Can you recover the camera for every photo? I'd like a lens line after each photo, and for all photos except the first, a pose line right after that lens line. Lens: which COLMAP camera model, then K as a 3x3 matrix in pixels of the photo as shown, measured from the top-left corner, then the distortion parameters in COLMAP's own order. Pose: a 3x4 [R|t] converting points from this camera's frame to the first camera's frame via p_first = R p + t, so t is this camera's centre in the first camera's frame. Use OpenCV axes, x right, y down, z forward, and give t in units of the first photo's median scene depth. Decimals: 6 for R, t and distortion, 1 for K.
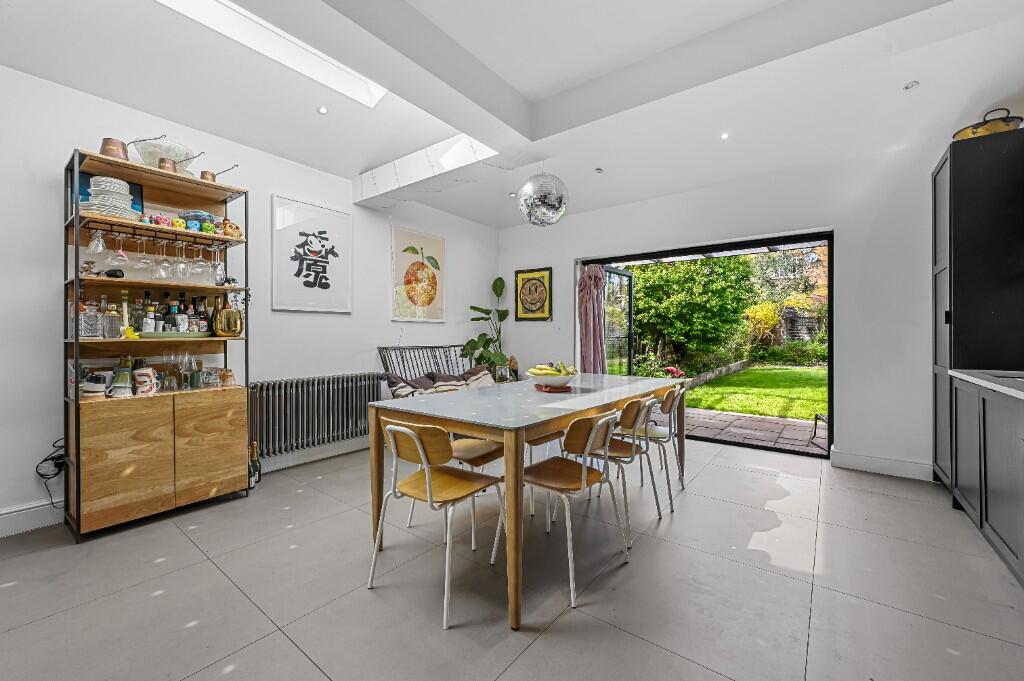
lens RADIAL K [[415.5, 0, 510.8], [0, 415.5, 335.4], [0, 0, 1]] dist [-0.000904, -0.000070]
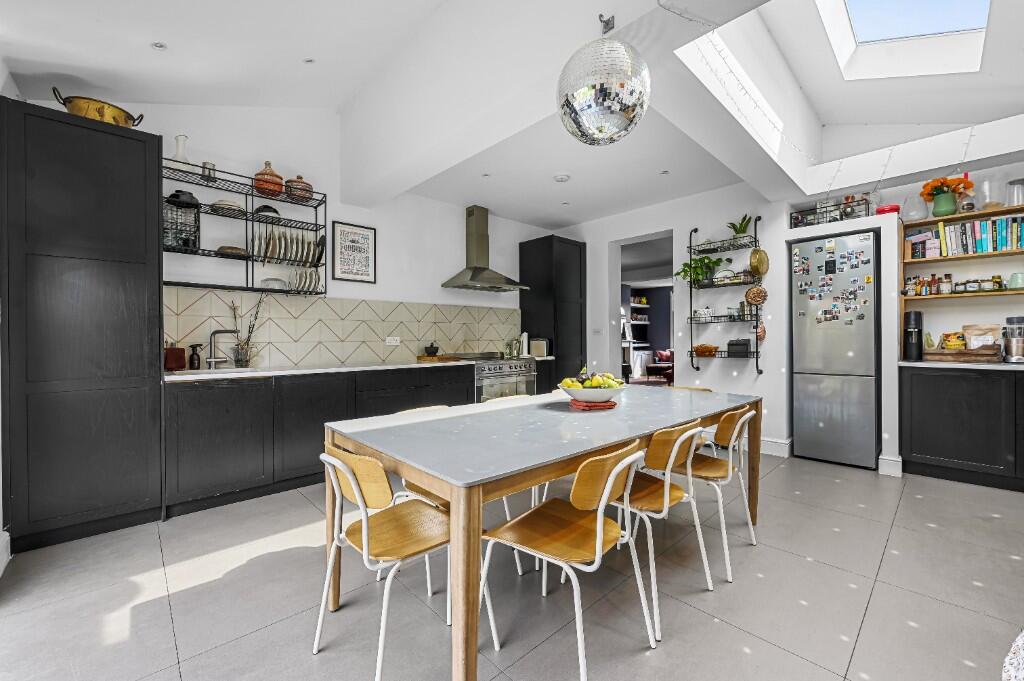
lens RADIAL K [[415.5, 0, 510.8], [0, 415.5, 335.4], [0, 0, 1]] dist [-0.000904, -0.000070]
pose [[-0.986937, 0.003064, 0.161076, 0.094129], [0.002144, 0.999980, -0.005882, 0.000732], [-0.161091, -0.005460, -0.986924, 1.304974]]
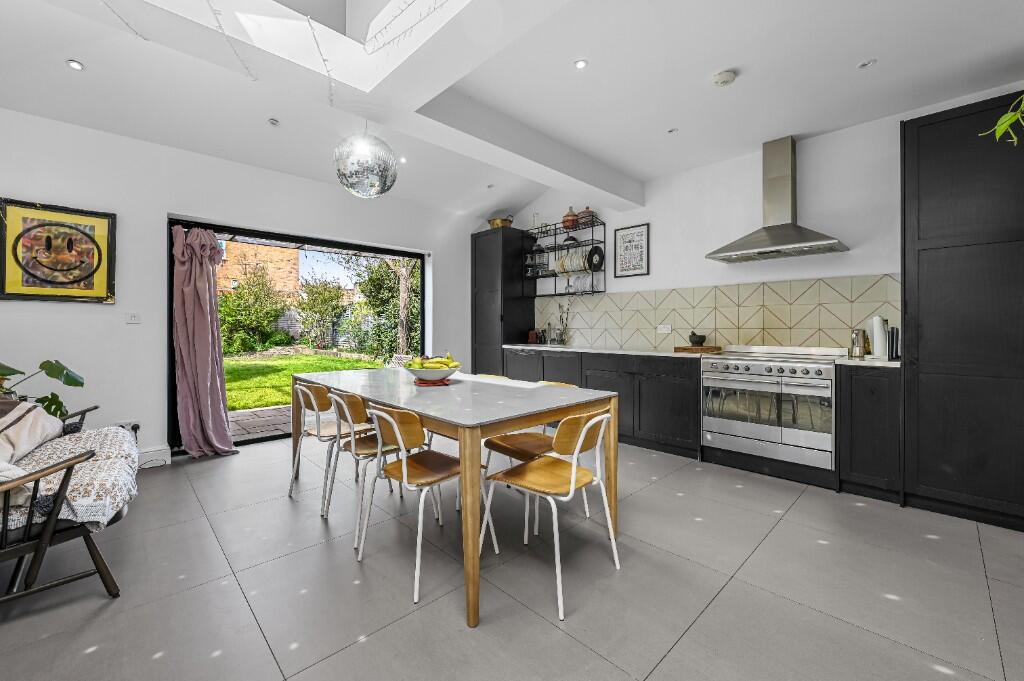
lens RADIAL K [[419.7, 0, 512.9], [0, 419.7, 327.3], [0, 0, 1]] dist [-0.000015, 0.000044]
pose [[0.141323, -0.003171, 0.989959, -0.604703], [0.003784, 0.999989, 0.002663, -0.000229], [-0.989956, 0.003369, 0.141333, 0.489843]]
